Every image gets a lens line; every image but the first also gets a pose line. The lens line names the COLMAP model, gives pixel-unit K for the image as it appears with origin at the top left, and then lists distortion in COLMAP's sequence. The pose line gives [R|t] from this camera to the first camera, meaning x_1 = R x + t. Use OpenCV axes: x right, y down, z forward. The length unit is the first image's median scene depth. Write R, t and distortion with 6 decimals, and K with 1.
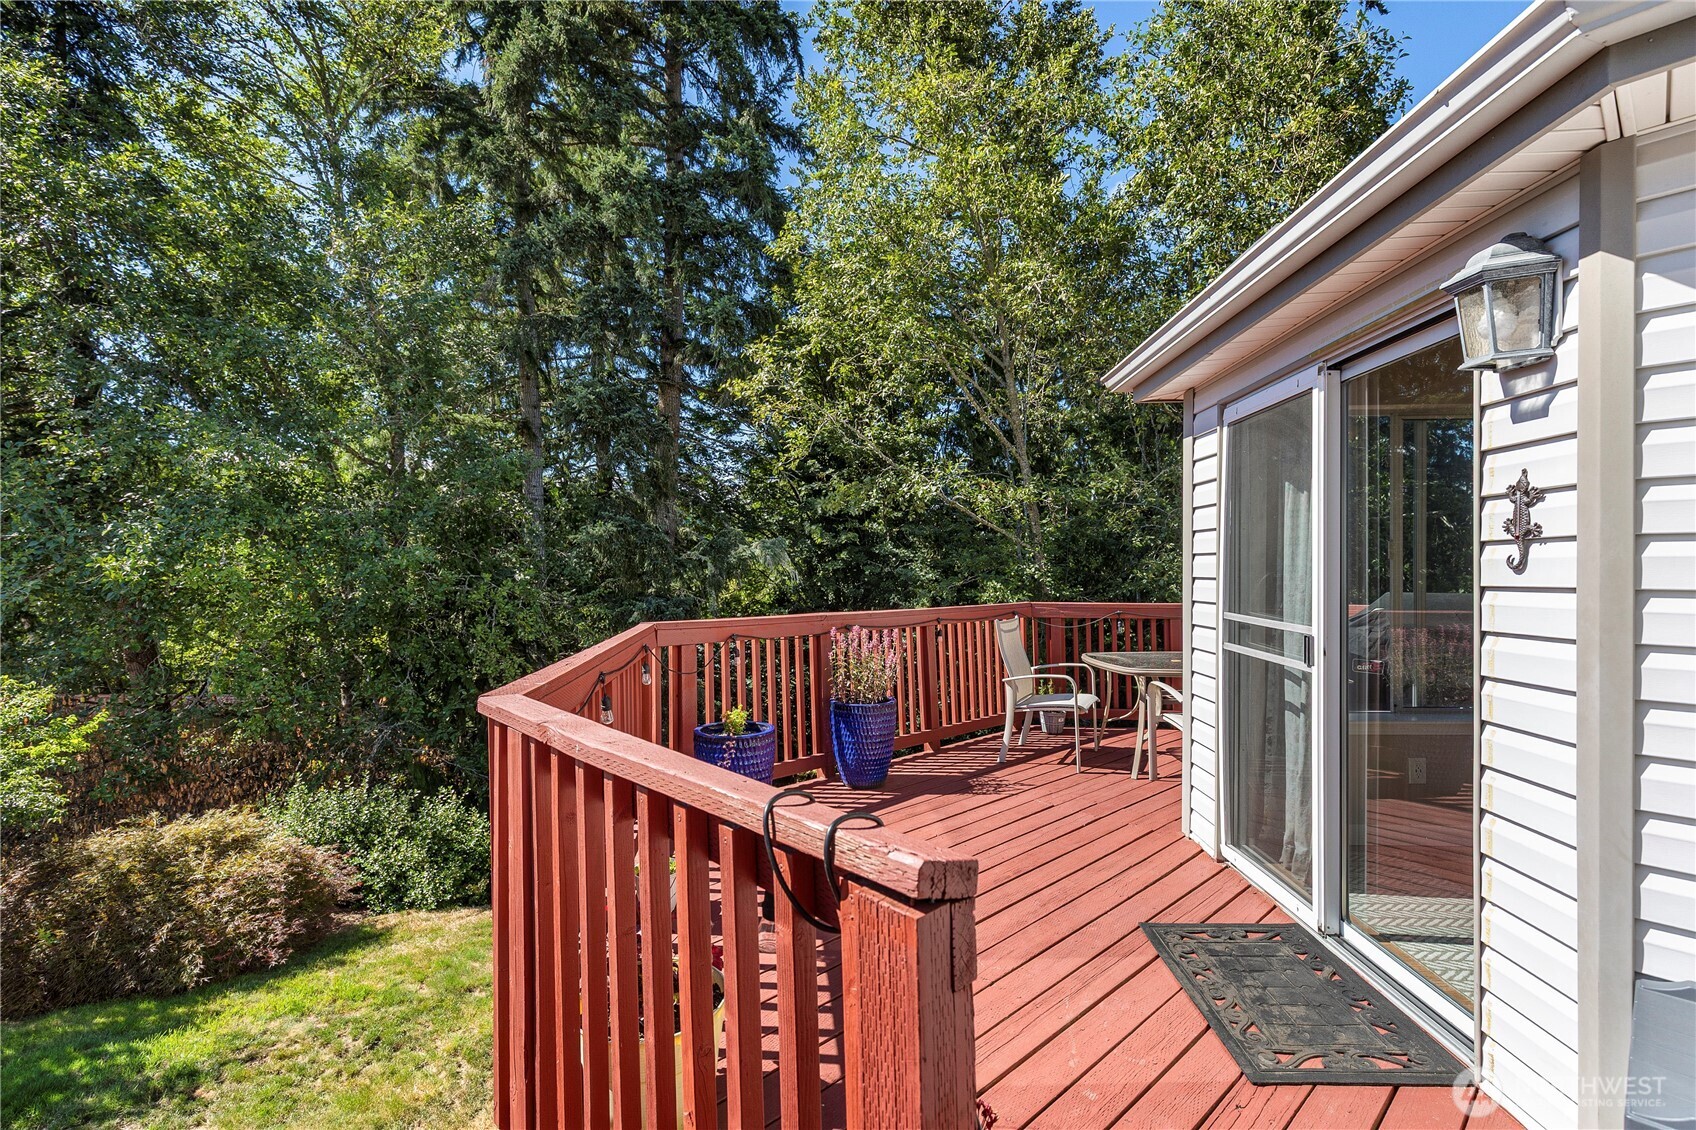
lens RADIAL K [[760.2, 0, 848.0], [0, 760.2, 565.0], [0, 0, 1]] dist [0.000942, 0.000142]
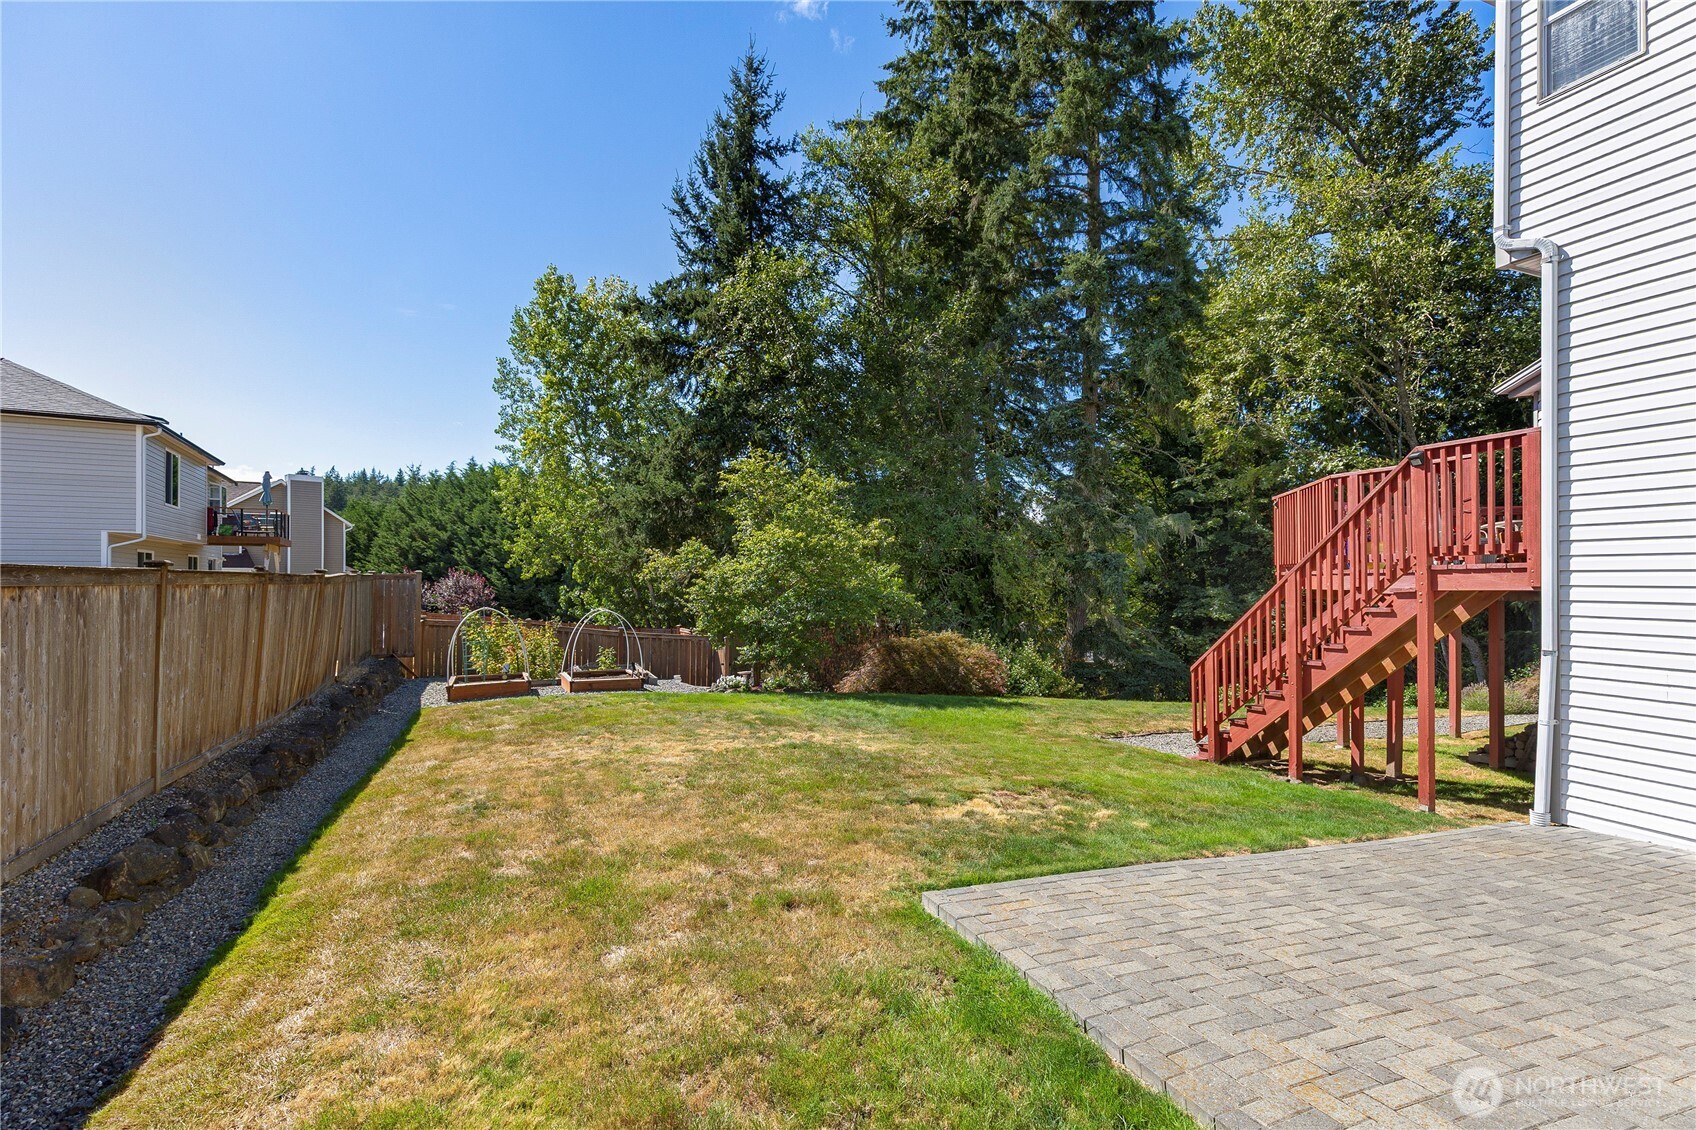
lens RADIAL K [[760.2, 0, 848.0], [0, 760.2, 565.0], [0, 0, 1]] dist [0.000942, 0.000142]
pose [[0.930627, -0.001442, -0.365967, -0.166042], [-0.005002, 0.999849, -0.016660, 0.086846], [0.365936, 0.017335, 0.930479, -0.487347]]
